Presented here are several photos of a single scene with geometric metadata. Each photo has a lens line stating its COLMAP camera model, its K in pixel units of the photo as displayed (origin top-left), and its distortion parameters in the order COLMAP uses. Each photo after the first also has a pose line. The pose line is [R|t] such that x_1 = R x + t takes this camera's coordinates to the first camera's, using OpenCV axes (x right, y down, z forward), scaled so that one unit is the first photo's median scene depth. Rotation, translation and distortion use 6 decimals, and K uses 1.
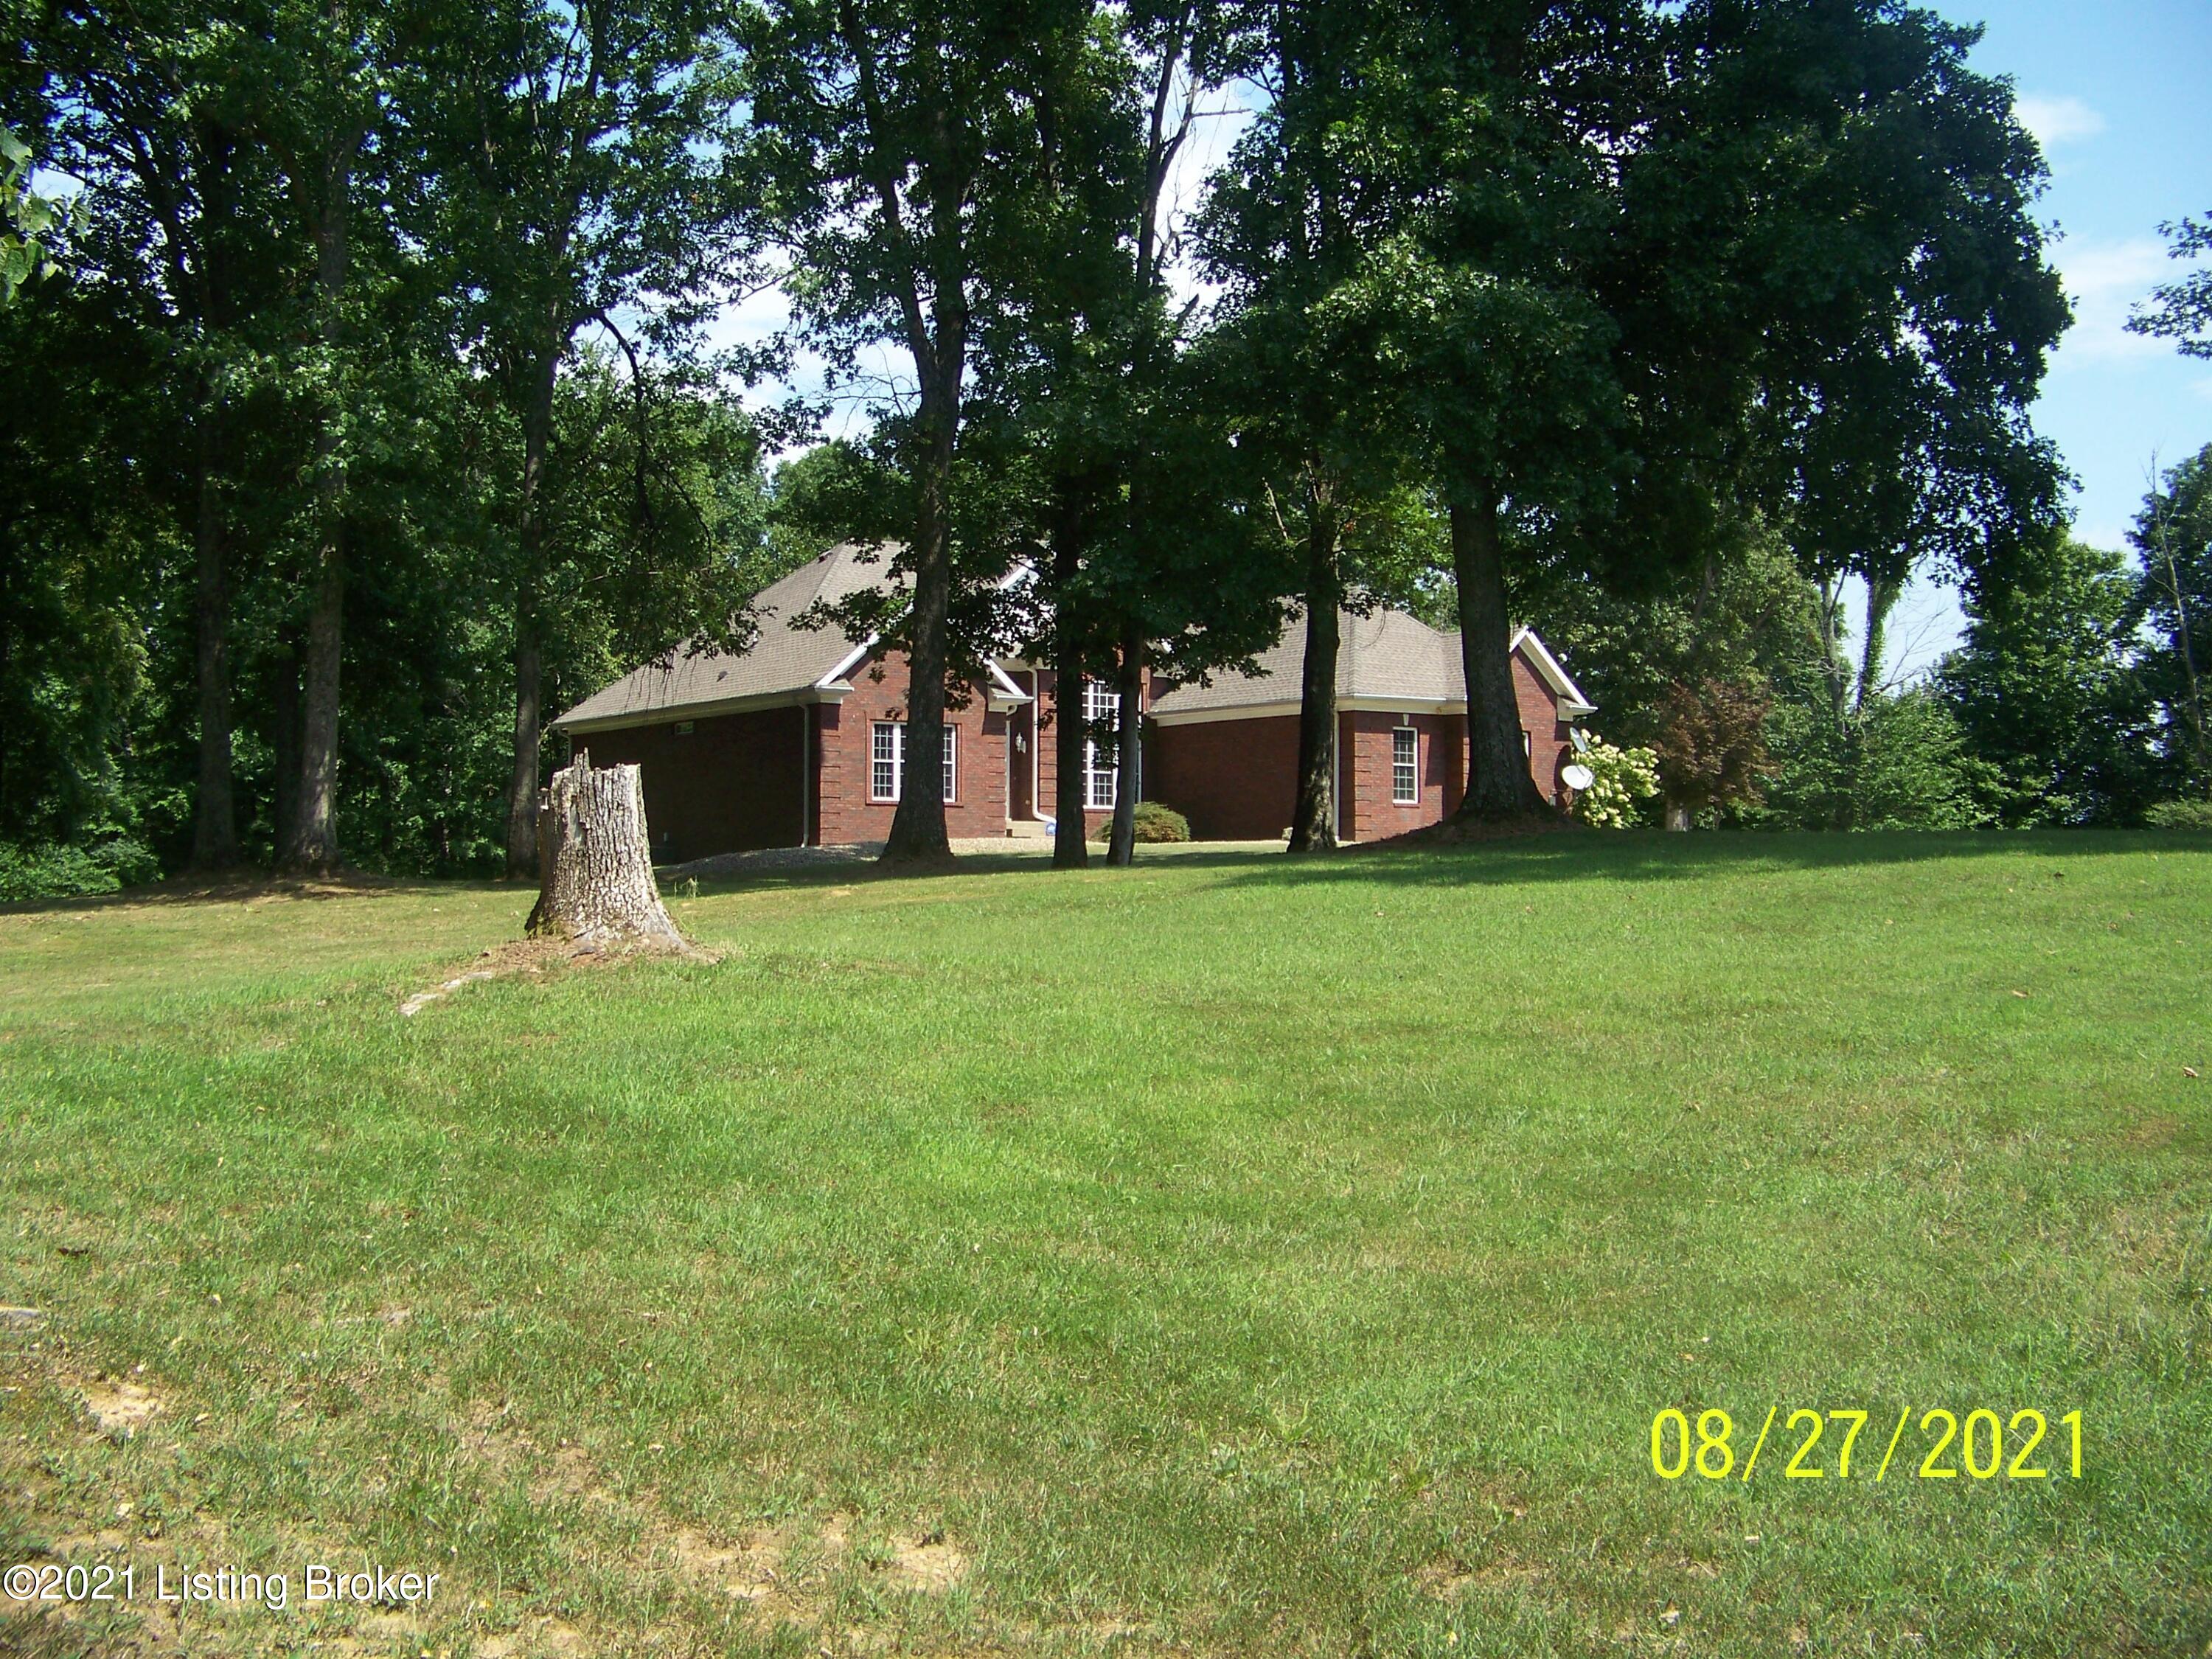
lens RADIAL K [[2357.5, 0, 1106.0], [0, 2357.5, 829.5], [0, 0, 1]] dist [-0.303662, 0.007737]
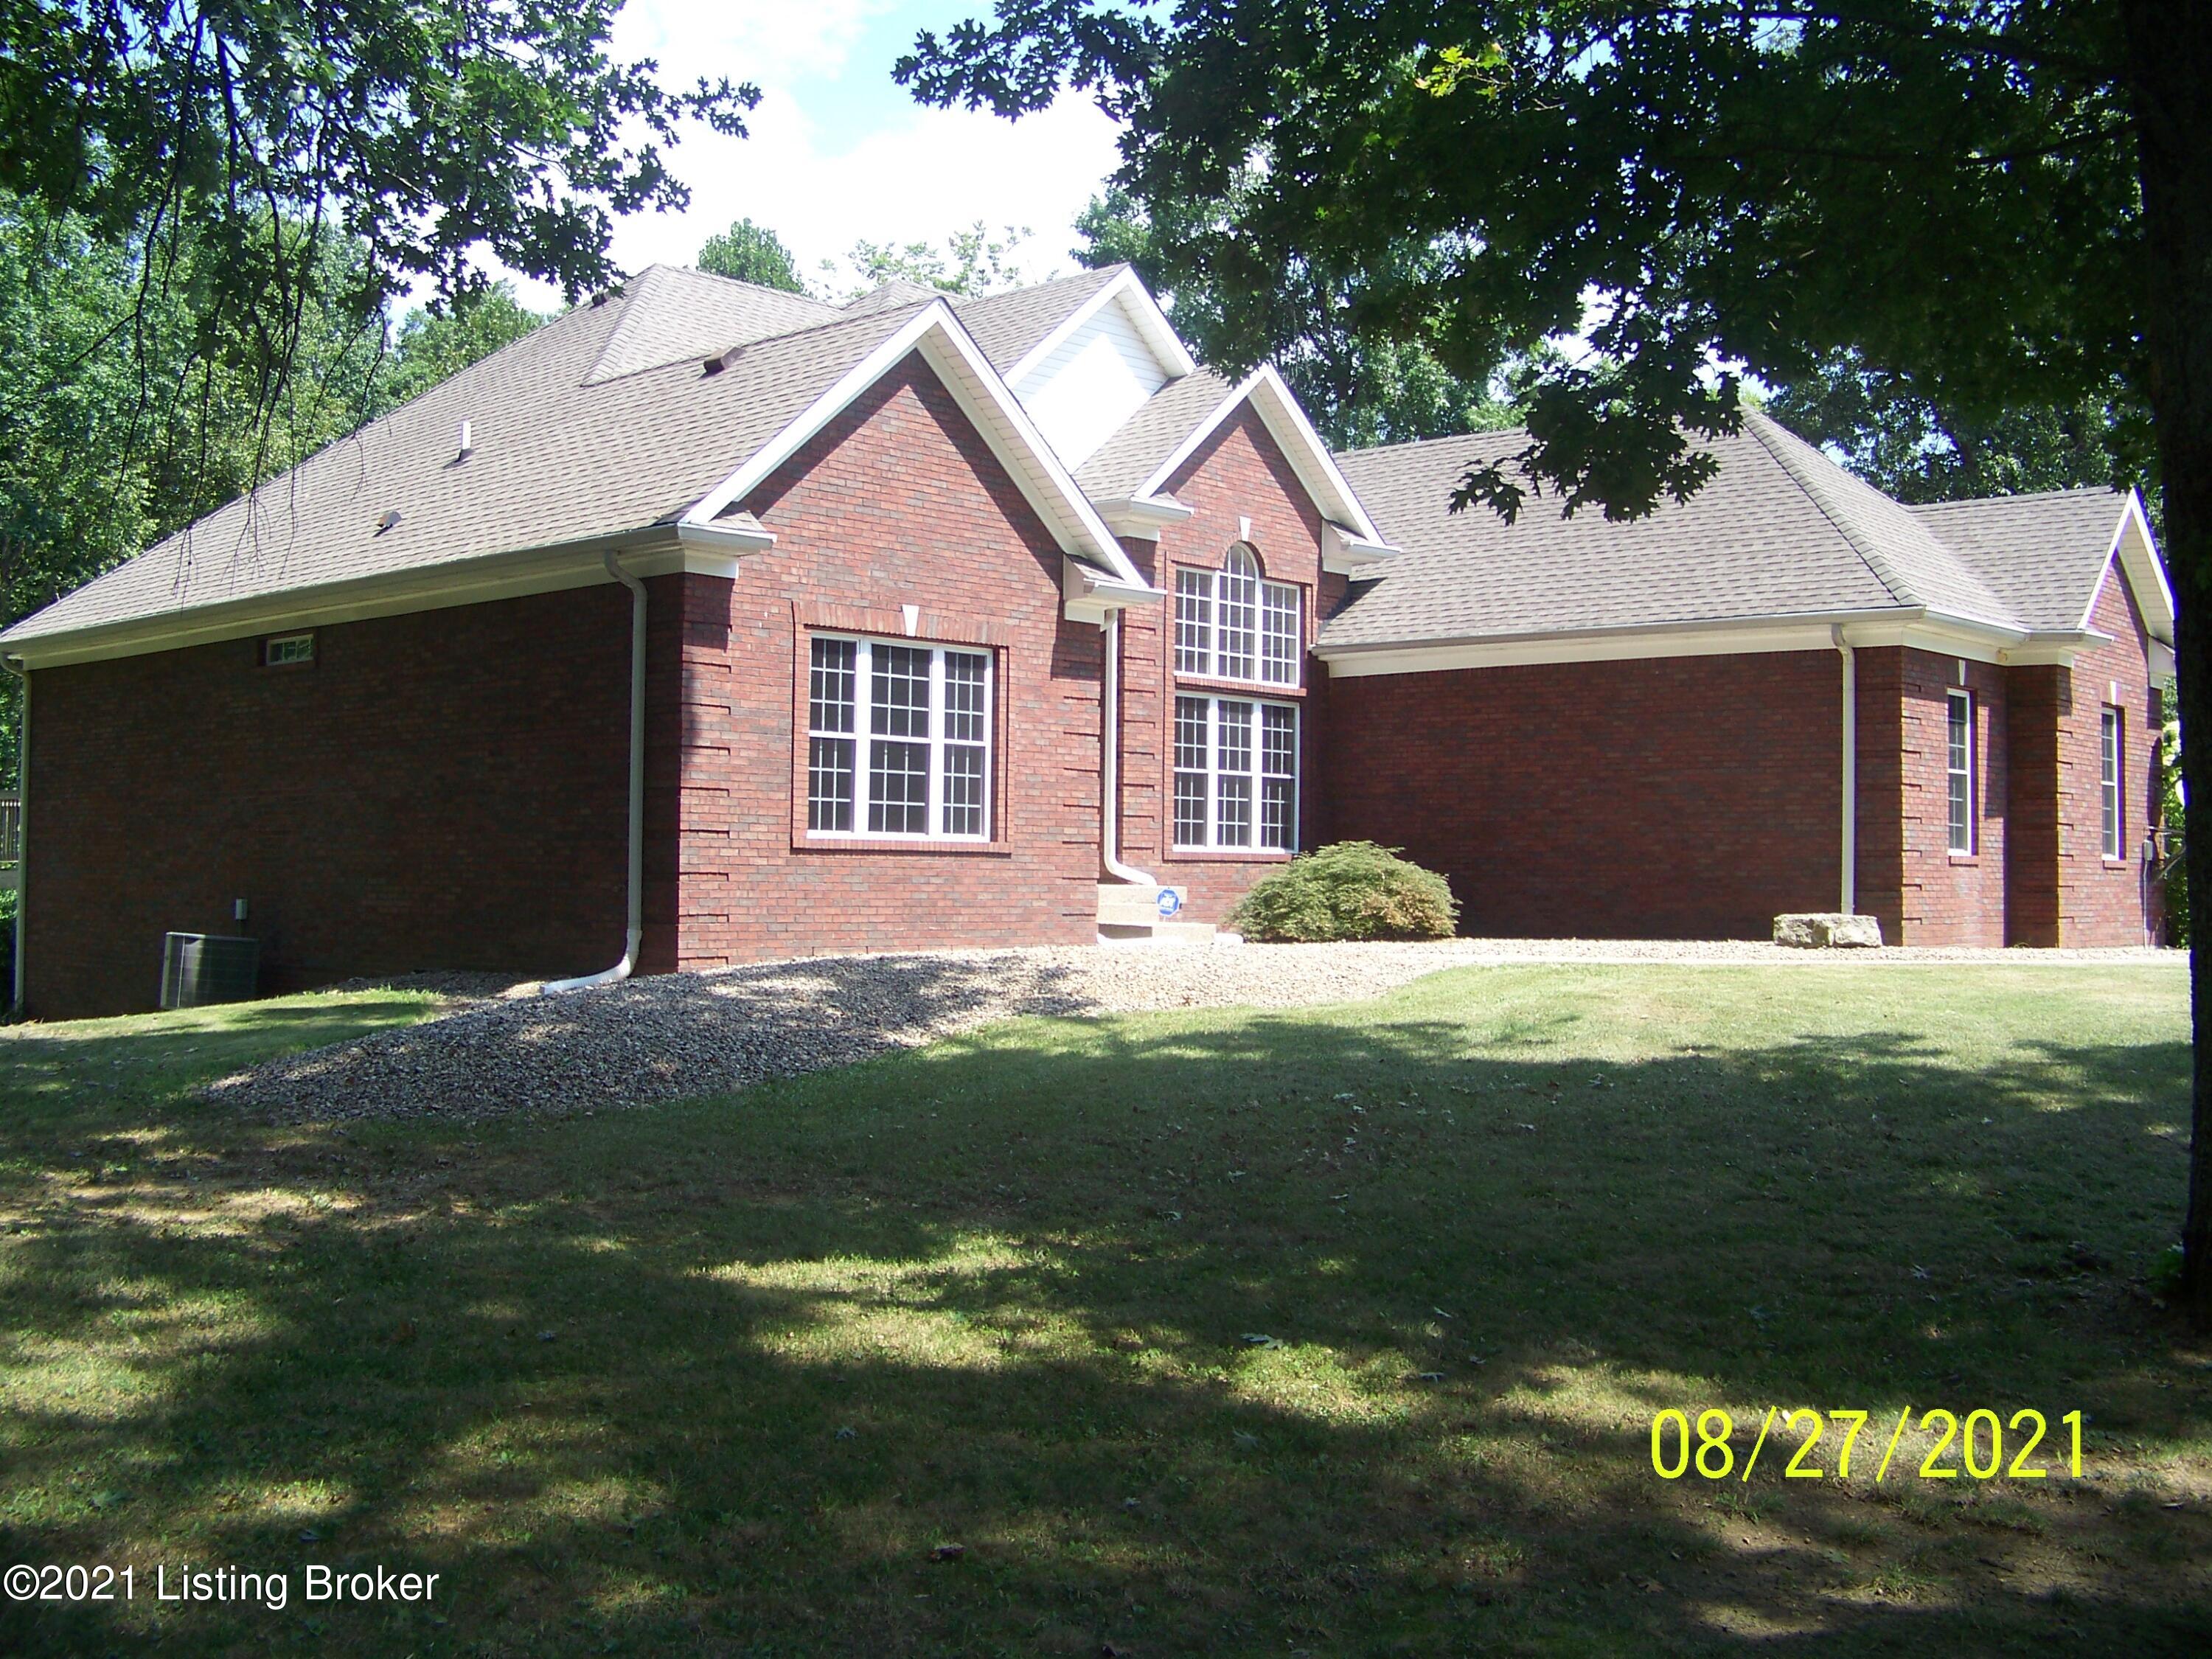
lens RADIAL K [[2357.5, 0, 1106.0], [0, 2357.5, 829.5], [0, 0, 1]] dist [-0.303662, 0.007737]
pose [[0.981705, 0.008724, 0.190208, -0.123200], [-0.007122, 0.999933, -0.009104, -0.010814], [-0.190275, 0.007583, 0.981702, 0.617080]]
